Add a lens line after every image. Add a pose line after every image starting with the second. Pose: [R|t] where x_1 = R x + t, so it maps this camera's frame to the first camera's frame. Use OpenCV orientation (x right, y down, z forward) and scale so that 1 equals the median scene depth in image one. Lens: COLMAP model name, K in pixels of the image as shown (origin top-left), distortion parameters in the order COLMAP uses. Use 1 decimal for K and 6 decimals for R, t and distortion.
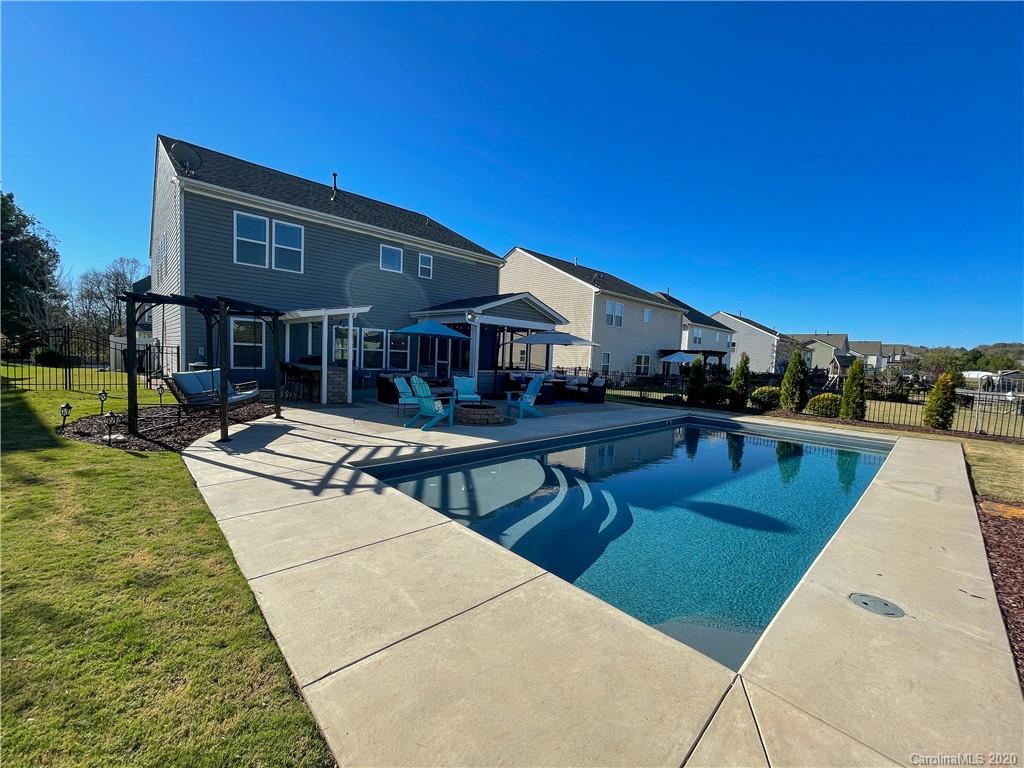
lens RADIAL K [[415.2, 0, 512.0], [0, 415.2, 384.0], [0, 0, 1]] dist [0.000554, 0.000025]
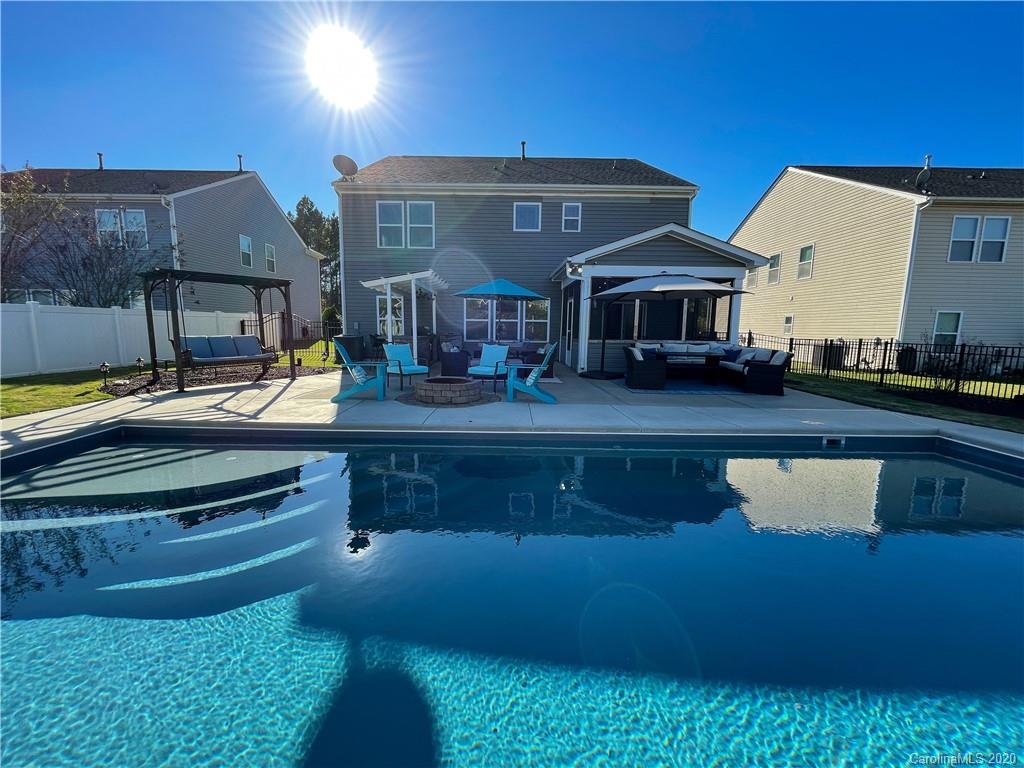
lens RADIAL K [[415.2, 0, 512.0], [0, 415.2, 384.0], [0, 0, 1]] dist [0.000554, 0.000025]
pose [[0.723091, 0.058931, -0.688235, 0.306048], [-0.027101, 0.998007, 0.056982, 0.007837], [0.690221, -0.022551, 0.723247, 0.305158]]
